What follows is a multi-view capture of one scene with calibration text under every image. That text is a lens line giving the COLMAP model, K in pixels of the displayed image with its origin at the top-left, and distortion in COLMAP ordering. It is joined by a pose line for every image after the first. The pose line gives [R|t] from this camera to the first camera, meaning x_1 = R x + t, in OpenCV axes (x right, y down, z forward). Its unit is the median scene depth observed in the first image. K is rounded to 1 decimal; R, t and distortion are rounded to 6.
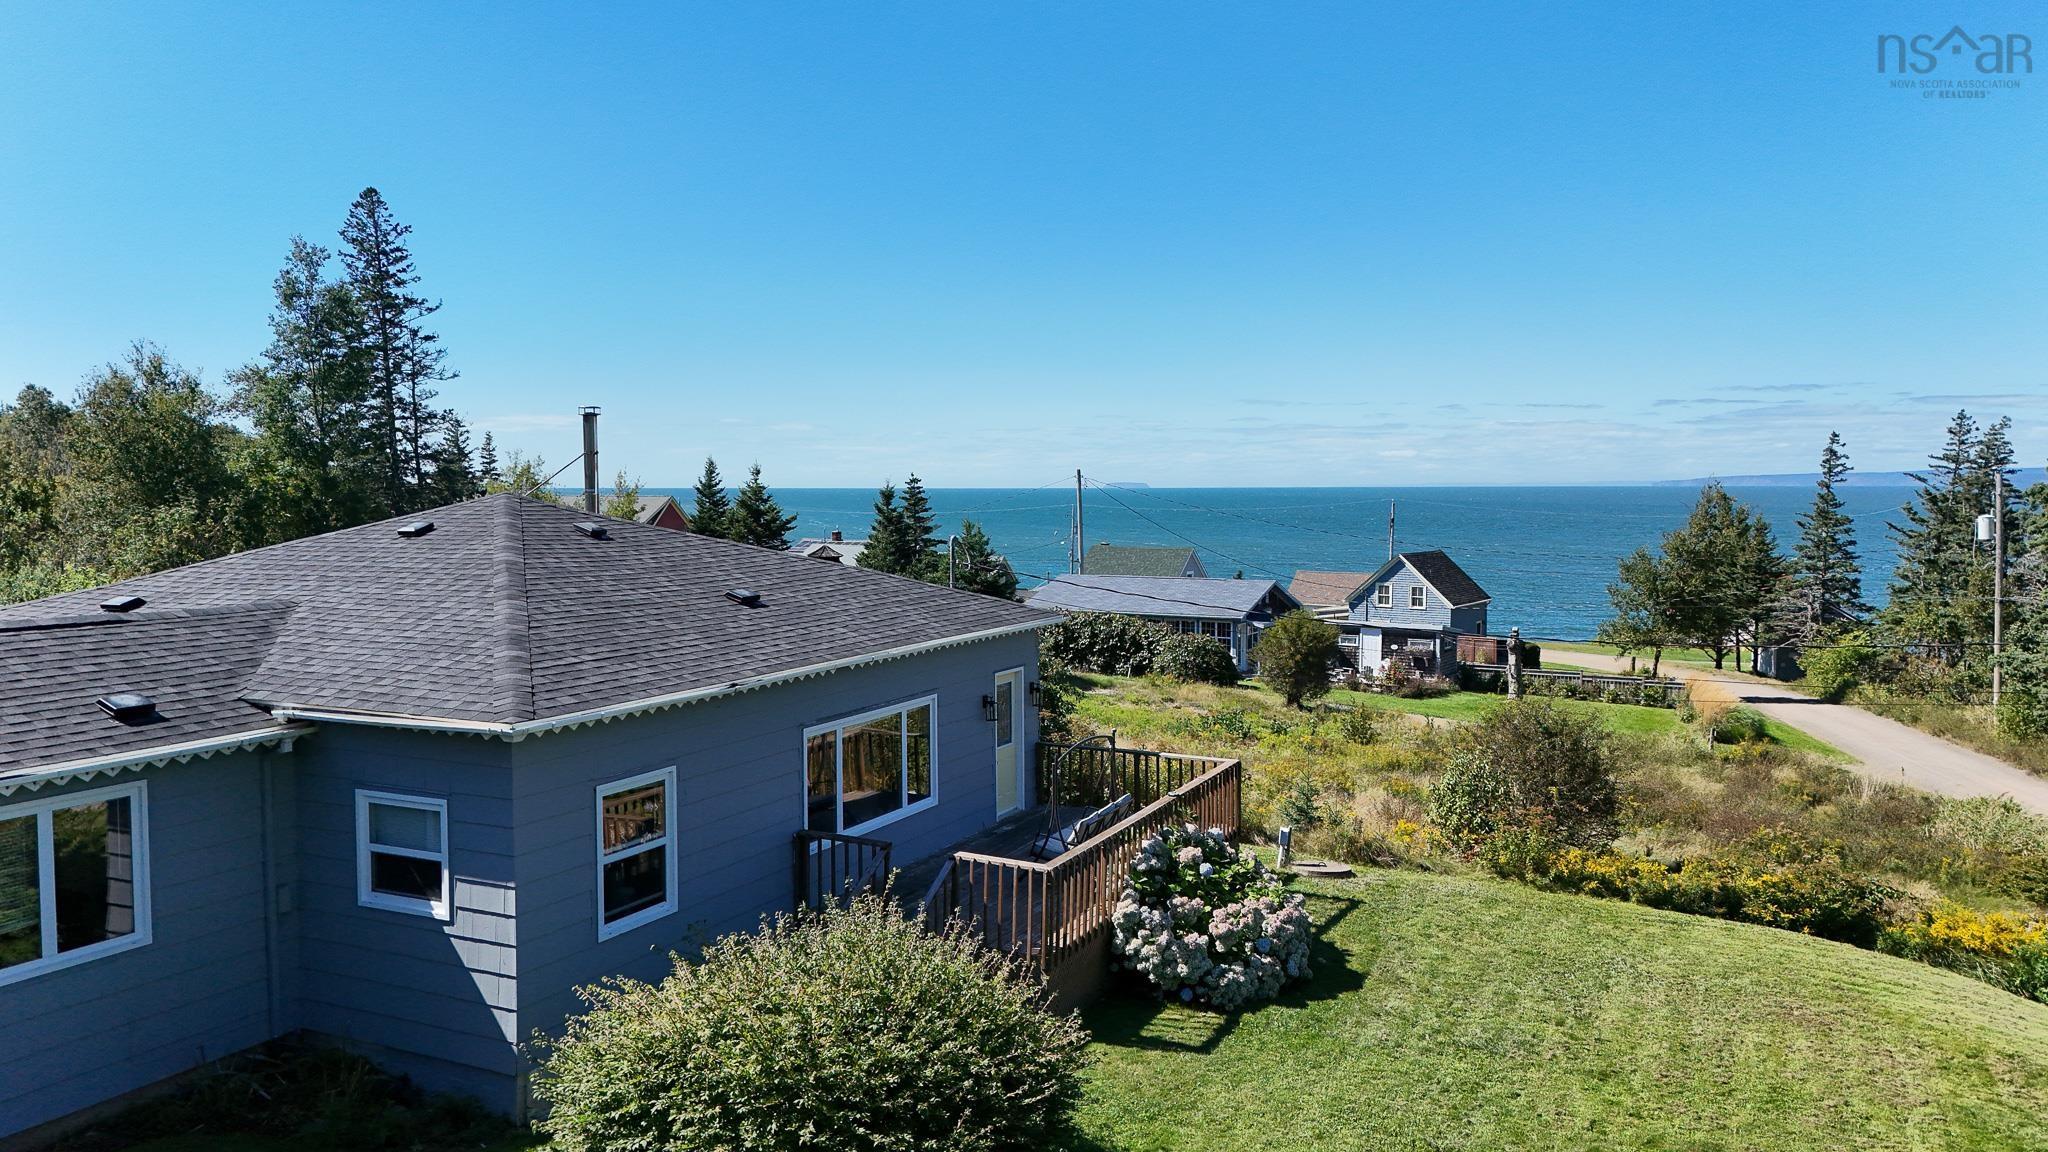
lens RADIAL K [[1508.8, 0, 1028.0], [0, 1508.8, 577.7], [0, 0, 1]] dist [0.082764, -0.084076]
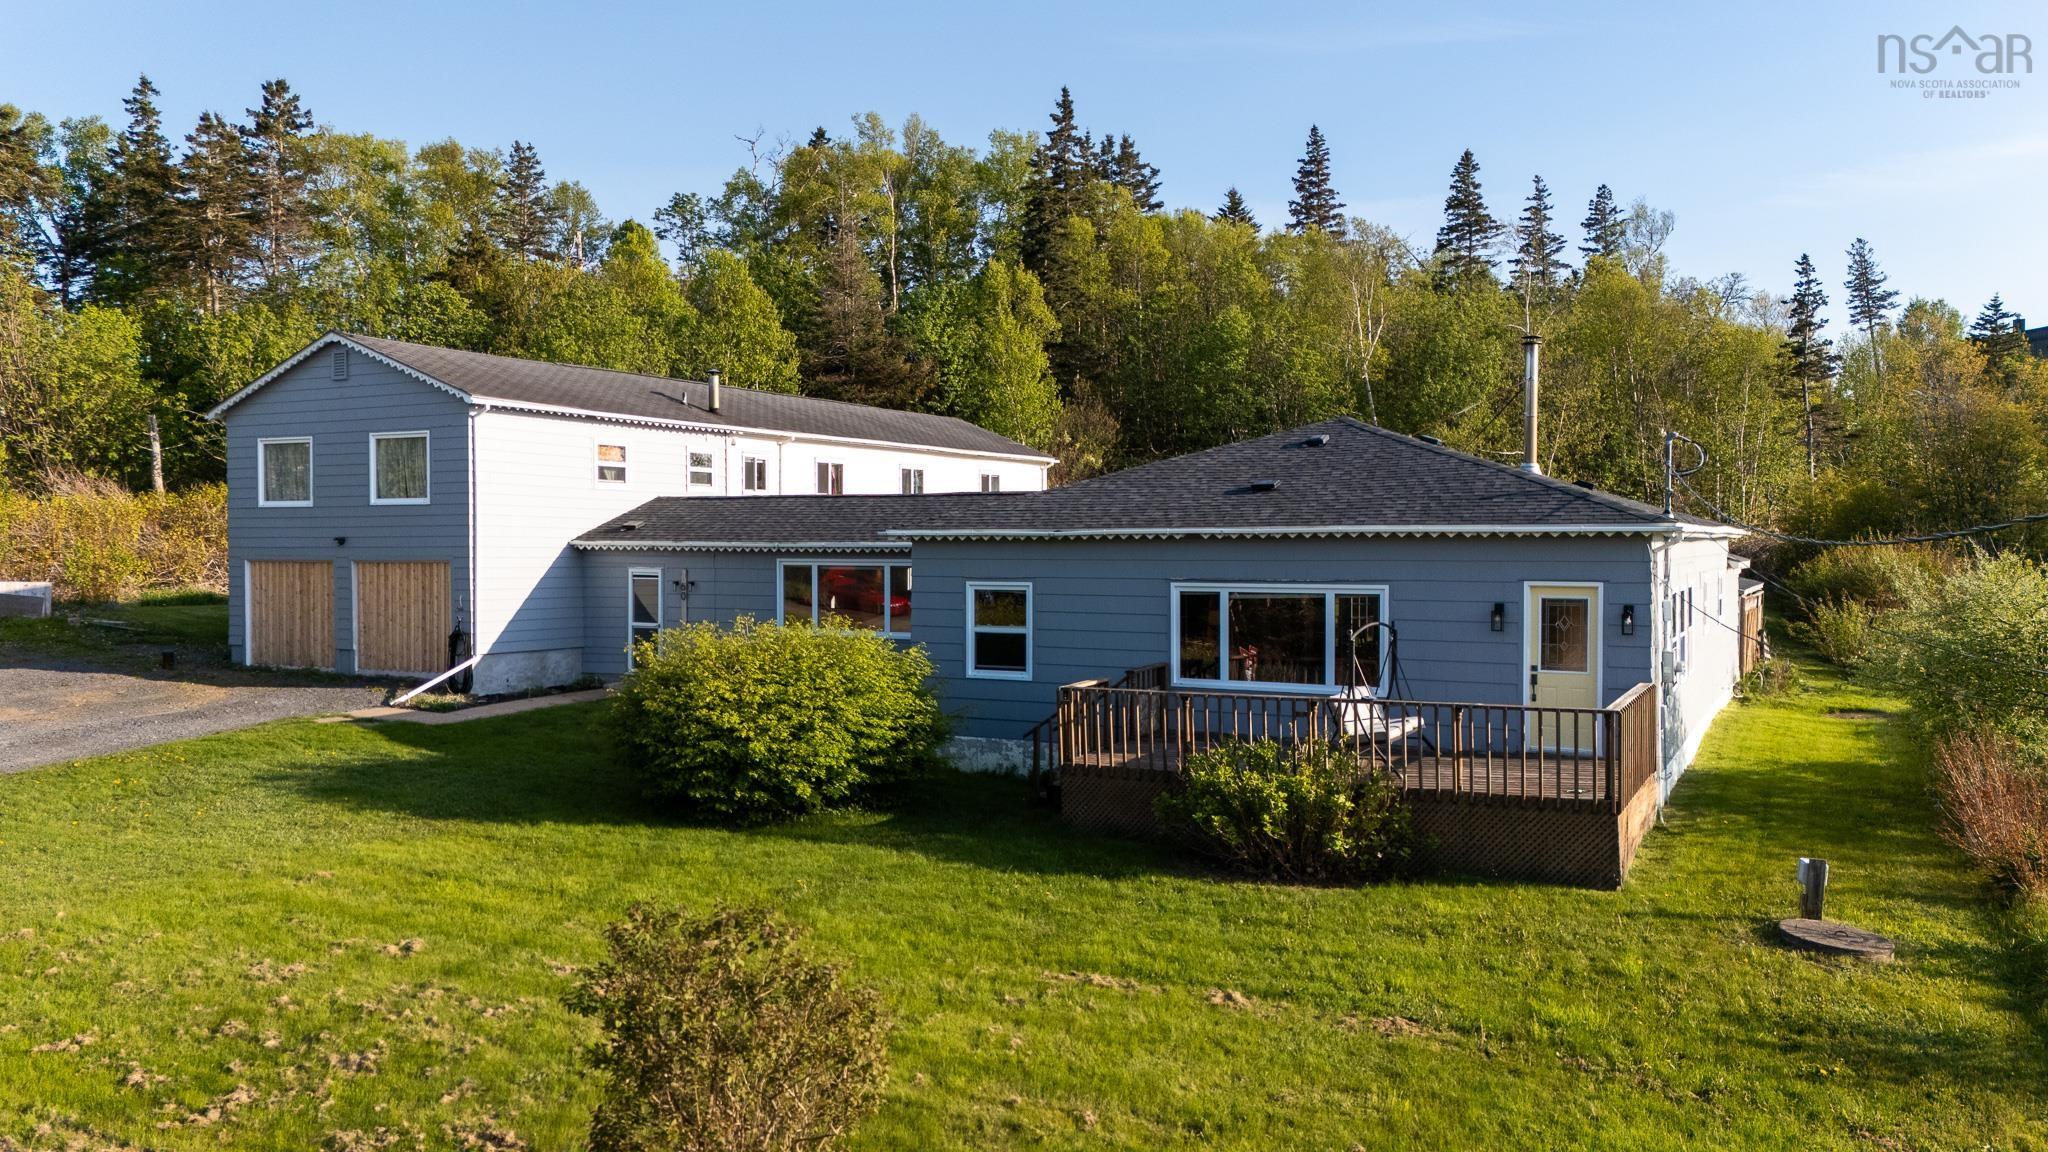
lens RADIAL K [[1508.8, 0, 1020.5], [0, 1508.8, 563.9], [0, 0, 1]] dist [0.082764, -0.084076]
pose [[-0.038533, 0.019172, -0.999073, 0.341864], [-0.062742, 0.997797, 0.021568, 0.020546], [0.997286, 0.063515, -0.037245, 0.286216]]
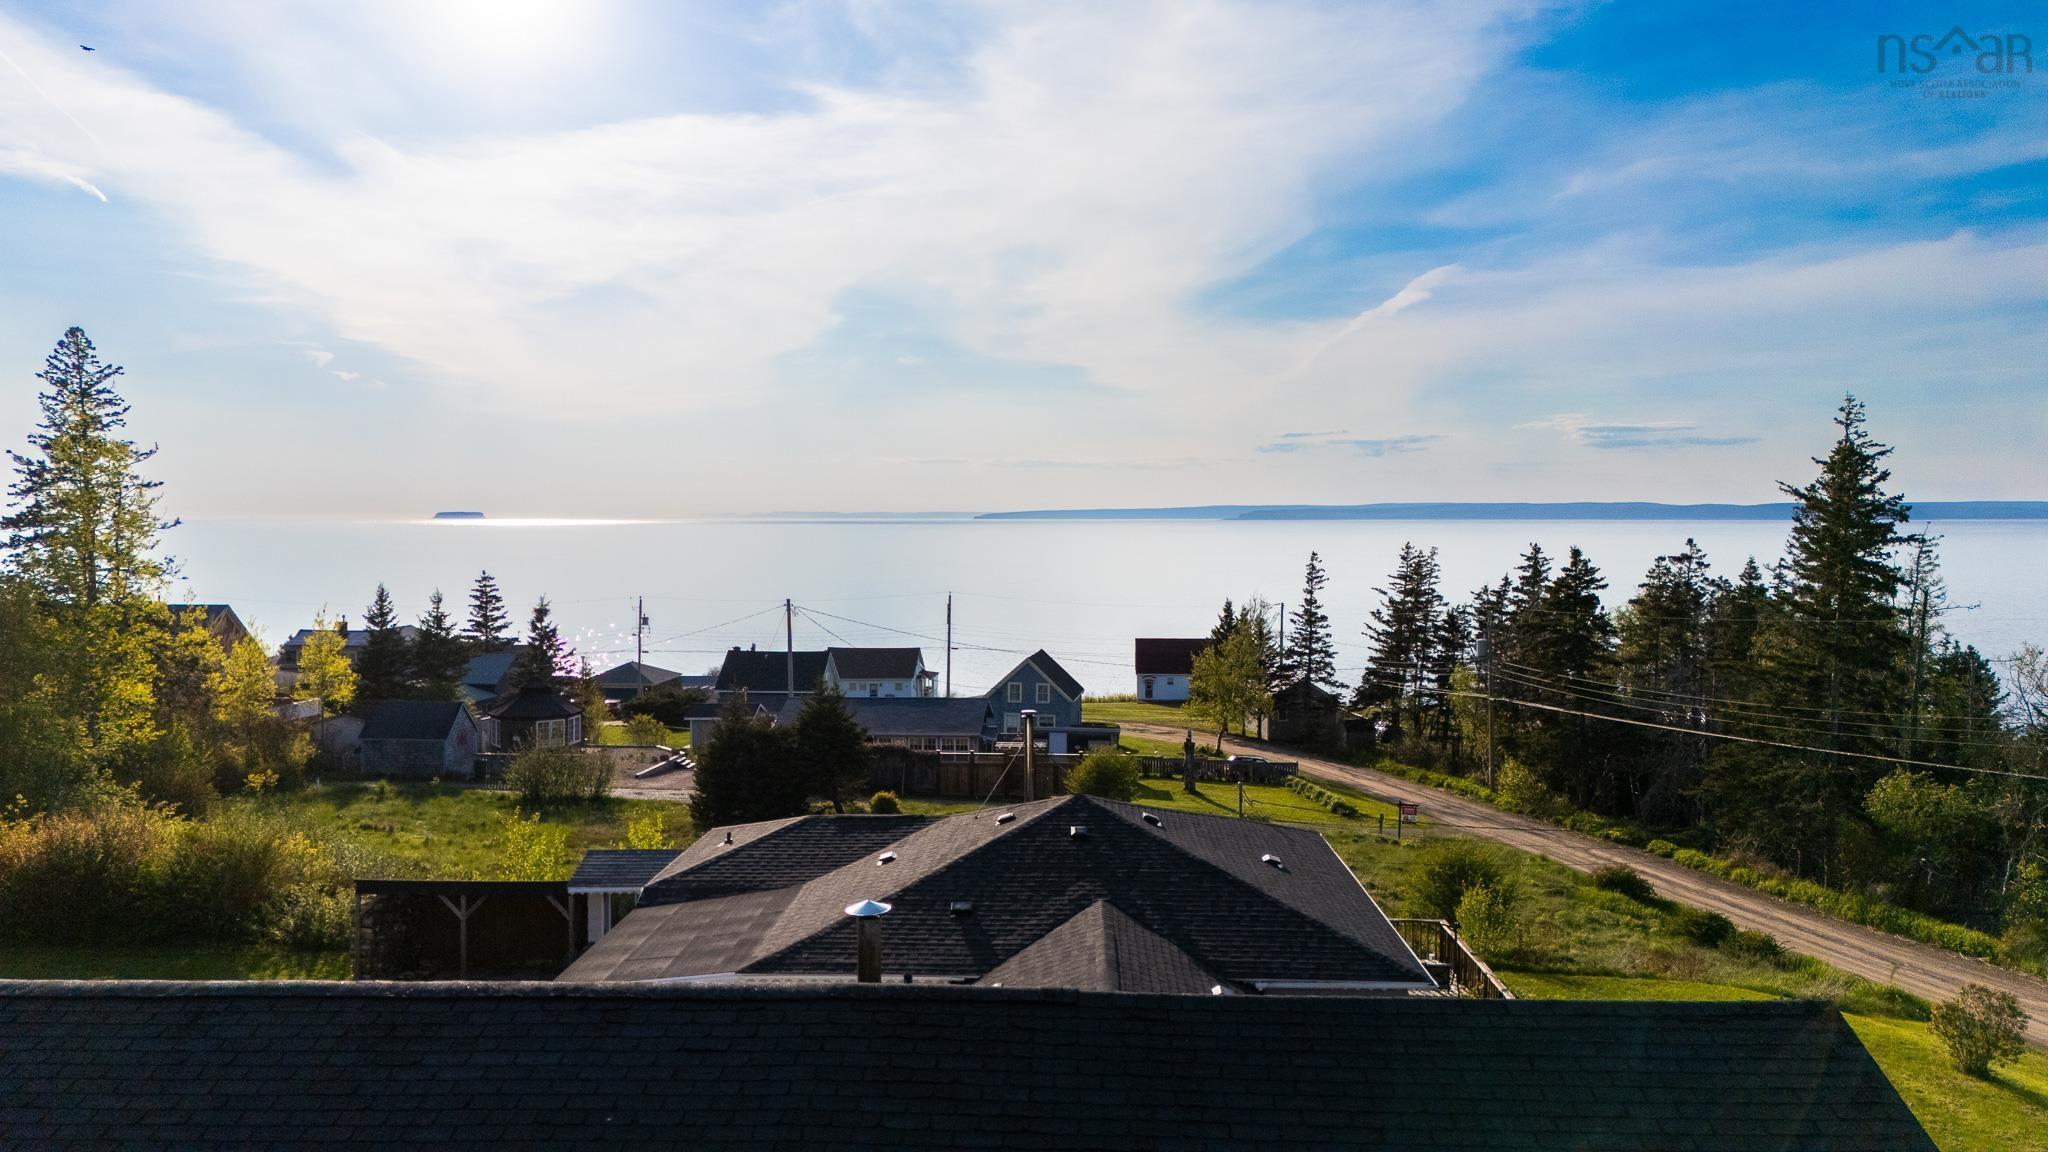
lens RADIAL K [[1508.8, 0, 1033.5], [0, 1508.8, 573.9], [0, 0, 1]] dist [0.082764, -0.084076]
pose [[0.909610, -0.014169, 0.415221, -0.363579], [0.024016, 0.999540, -0.018503, -0.089918], [-0.414768, 0.026803, 0.909533, -0.123124]]
